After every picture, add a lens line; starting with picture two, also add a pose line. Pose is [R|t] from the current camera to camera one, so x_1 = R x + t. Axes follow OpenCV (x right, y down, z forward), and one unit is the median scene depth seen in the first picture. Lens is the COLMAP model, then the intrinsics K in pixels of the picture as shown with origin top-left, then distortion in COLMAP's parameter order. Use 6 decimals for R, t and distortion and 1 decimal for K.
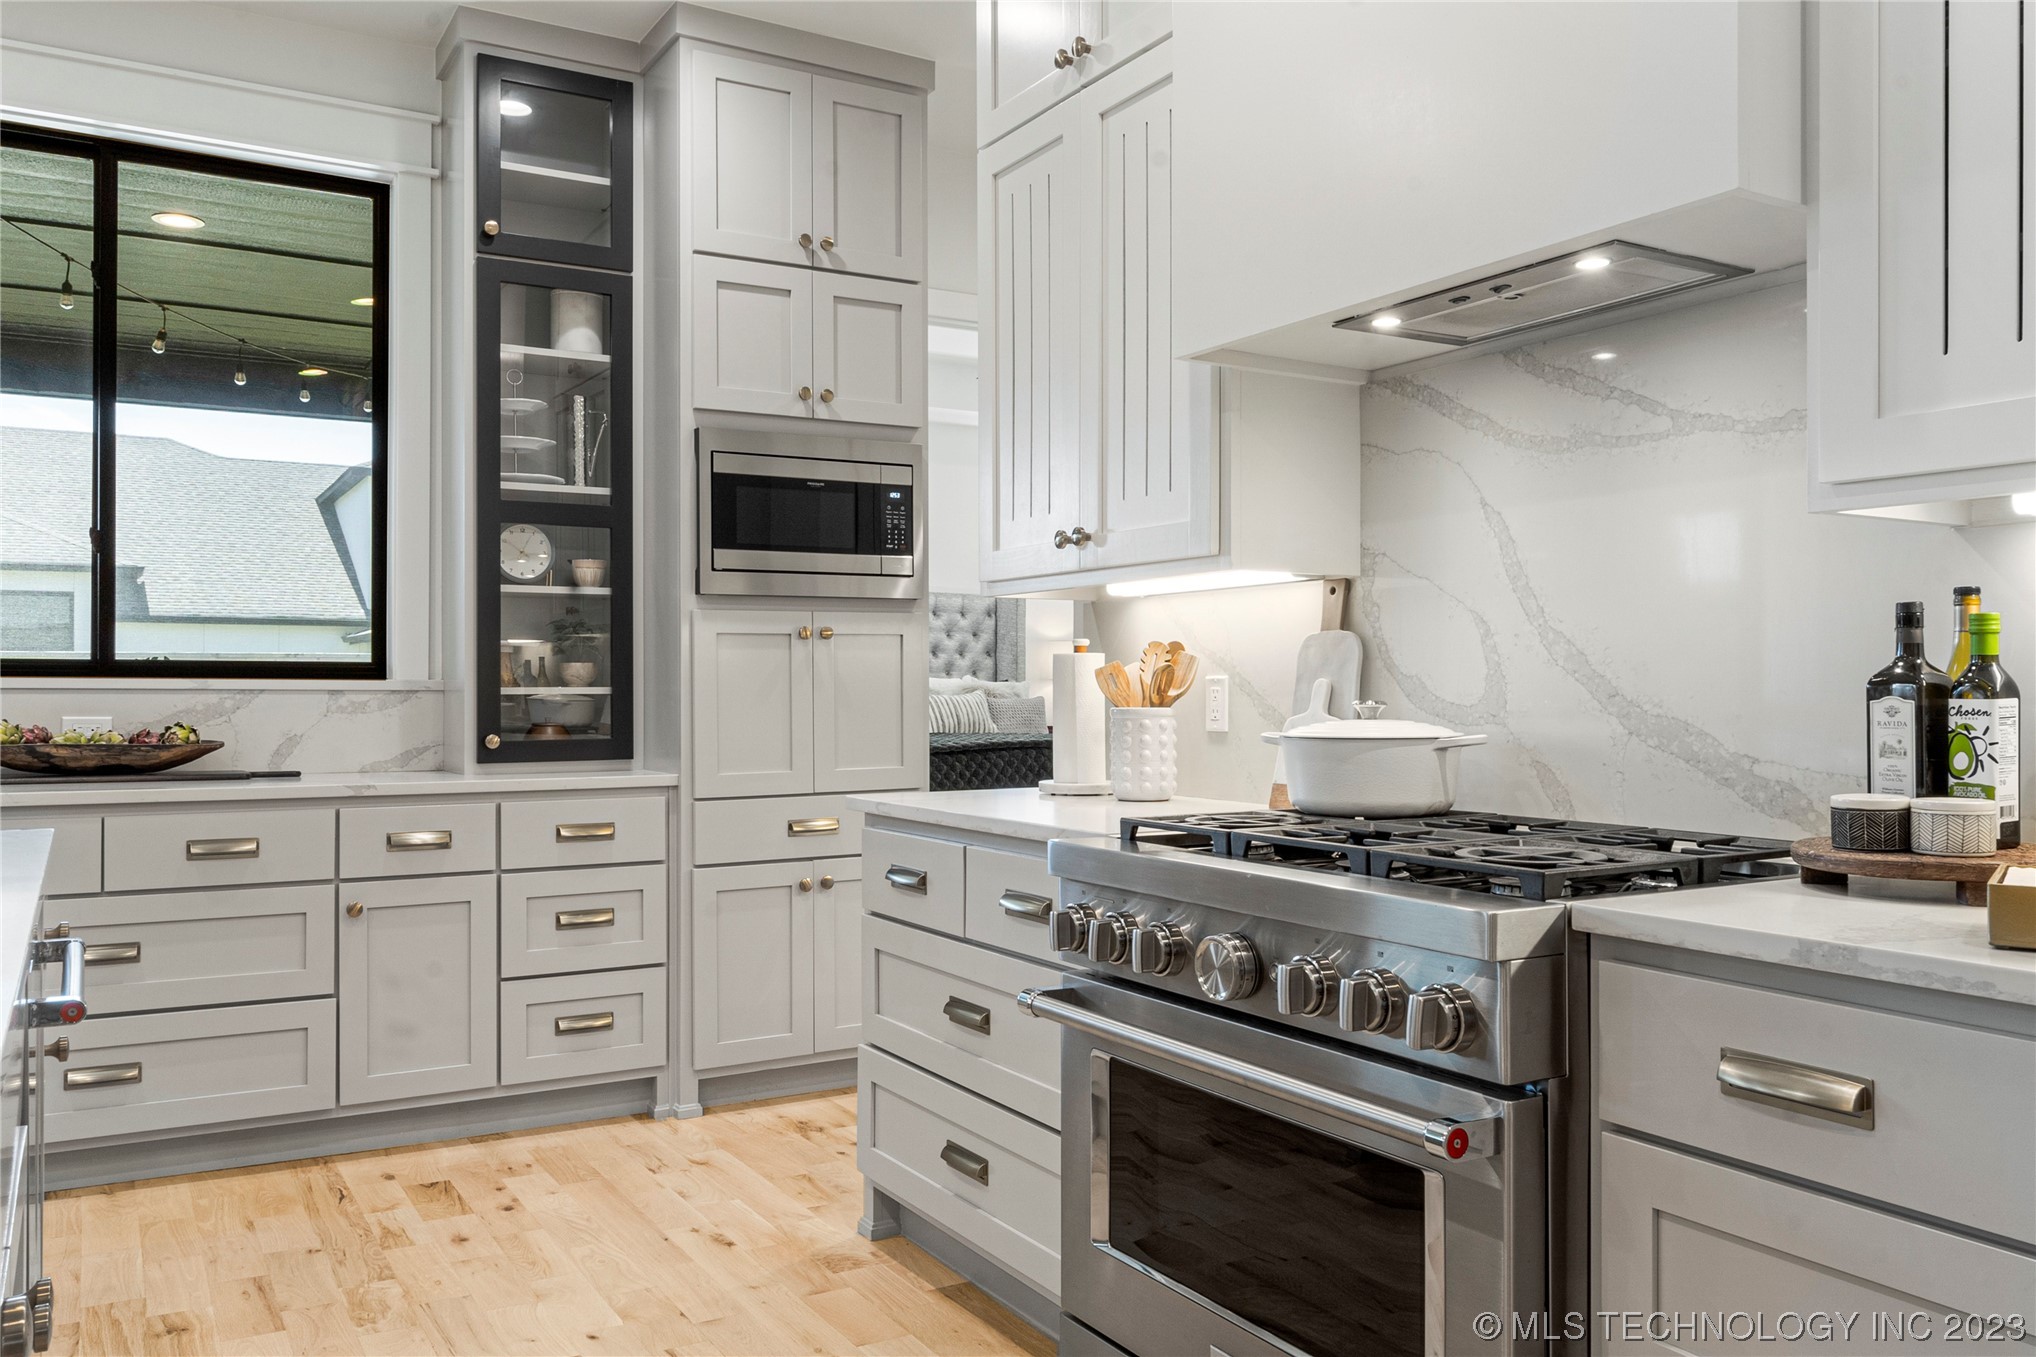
lens RADIAL K [[1576.4, 0, 1018.0], [0, 1576.4, 678.5], [0, 0, 1]] dist [-0.000353, 0.004441]
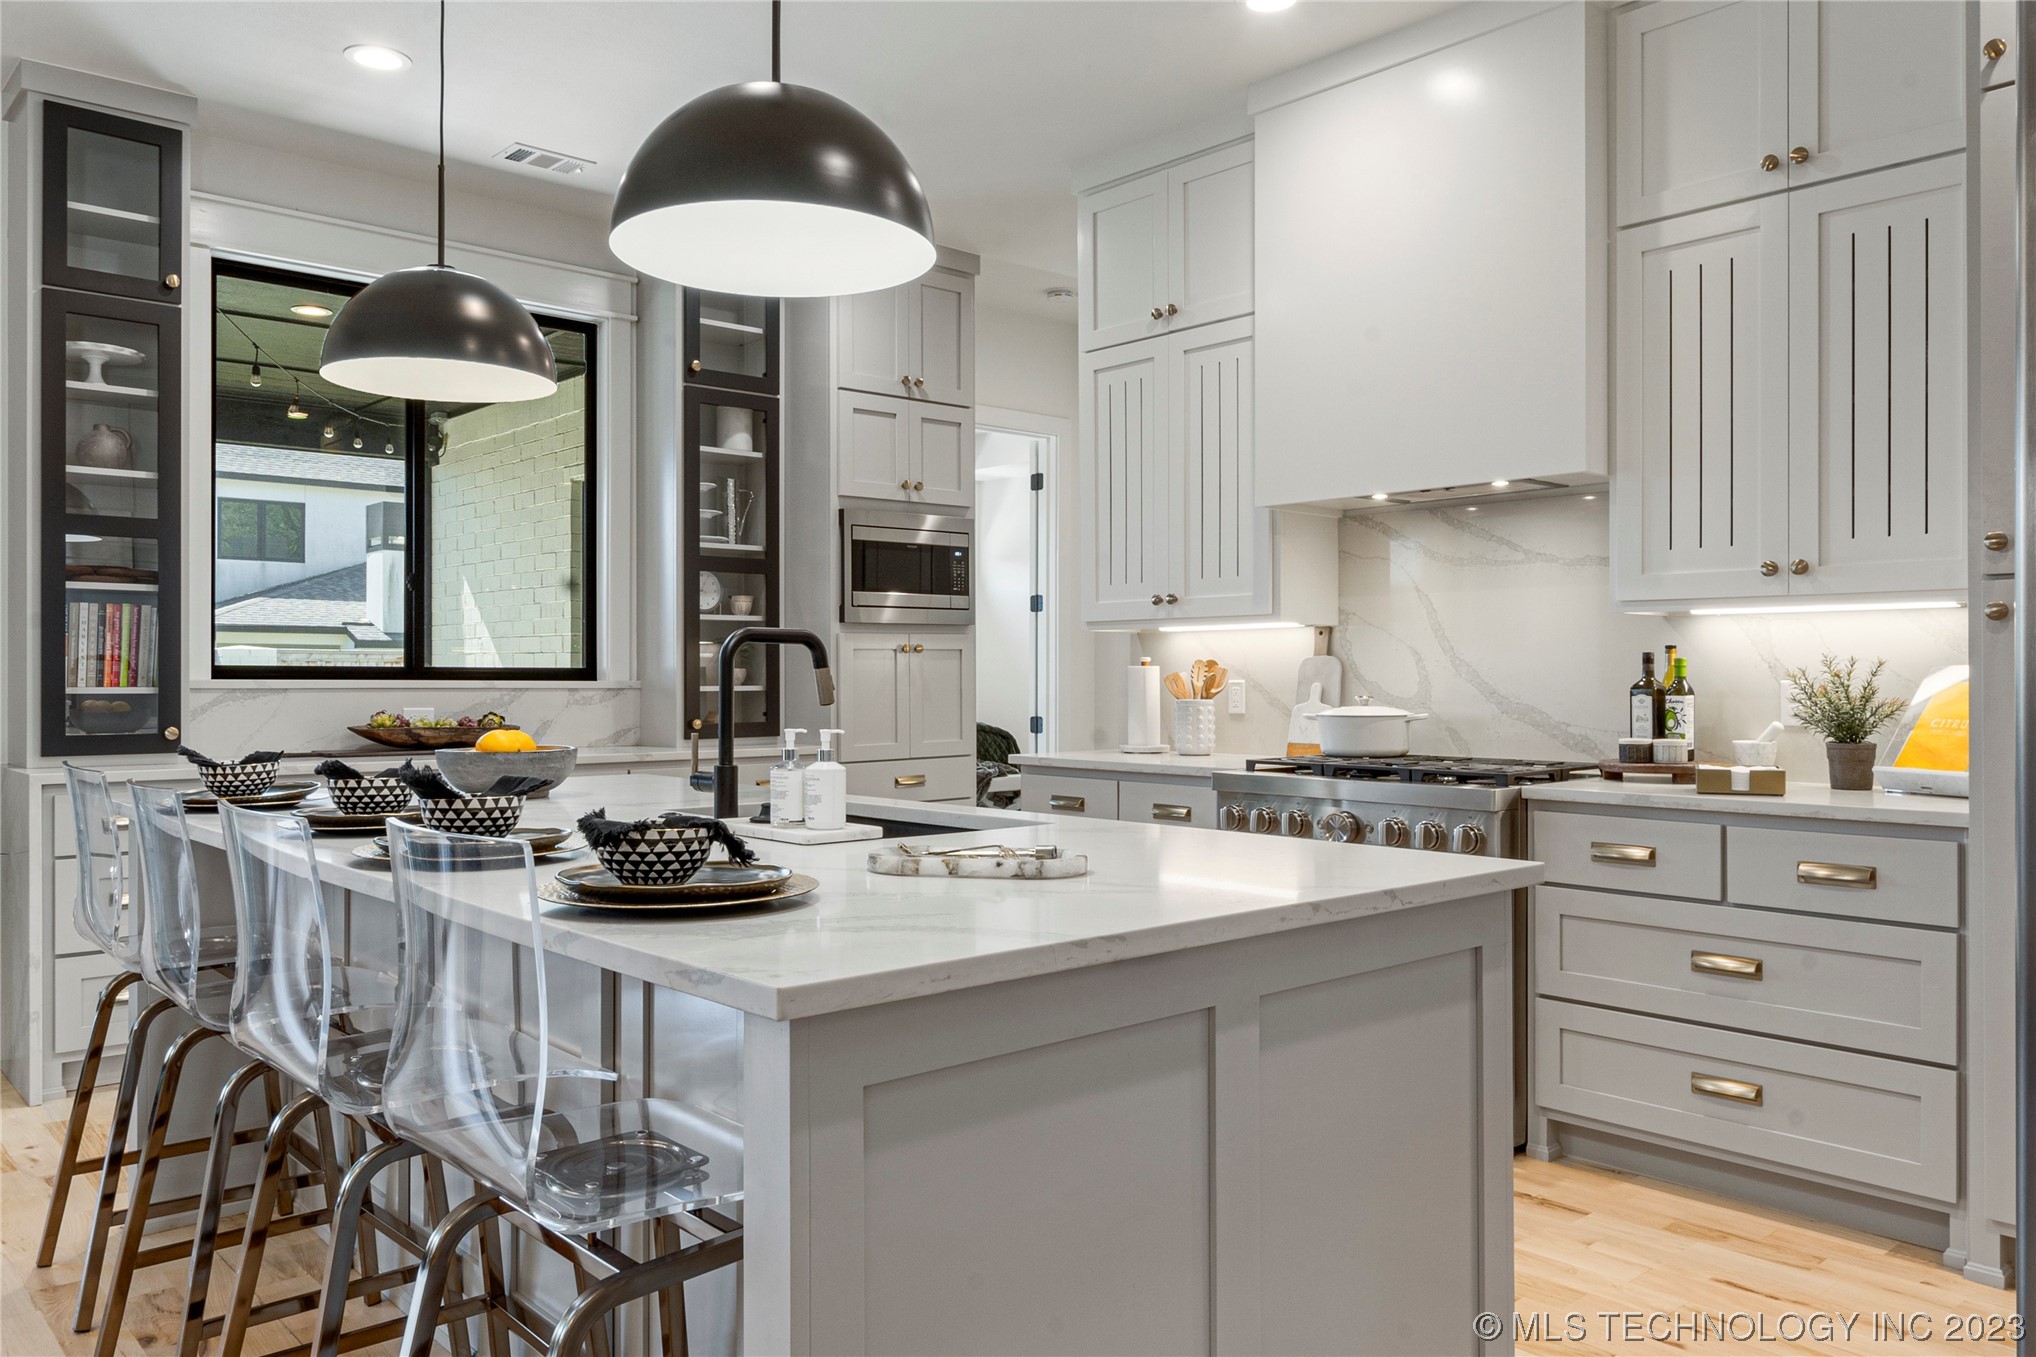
lens RADIAL K [[1478.8, 0, 1024.2], [0, 1478.8, 673.5], [0, 0, 1]] dist [-0.002061, -0.001875]
pose [[0.979666, 0.000056, 0.200634, -0.316410], [-0.000703, 0.999995, 0.003155, -0.010692], [-0.200633, -0.003232, 0.979661, -0.383464]]
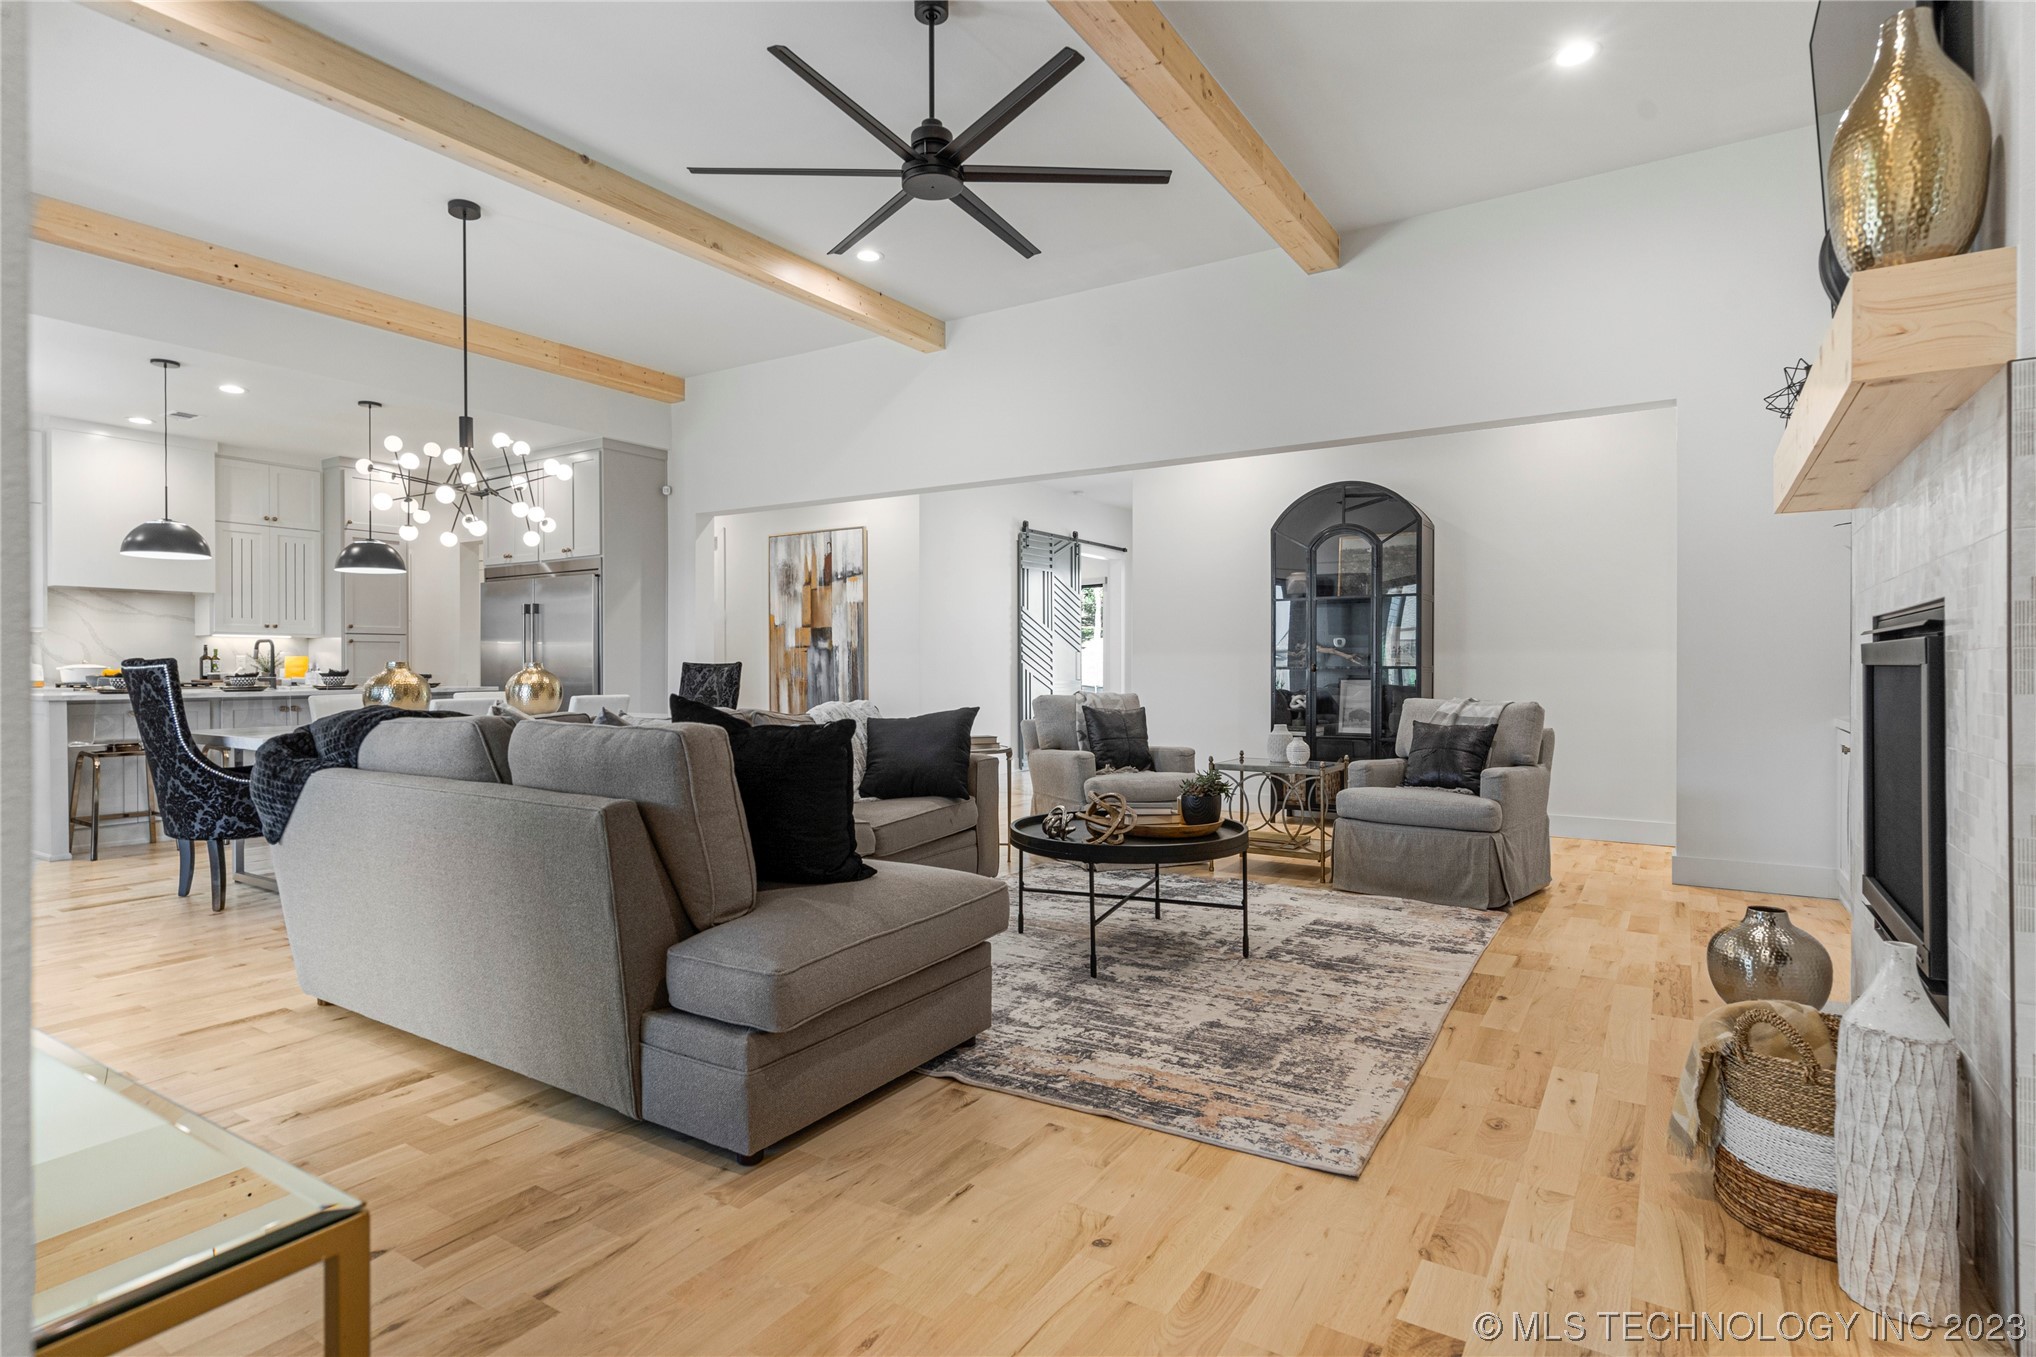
lens RADIAL K [[1045.8, 0, 1018.0], [0, 1045.8, 678.5], [0, 0, 1]] dist [-0.000704, -0.000221]
pose [[-0.458279, -0.005306, 0.888792, -2.431289], [-0.000220, 0.999983, 0.005856, 0.031938], [-0.888808, 0.002488, -0.458272, -0.058134]]
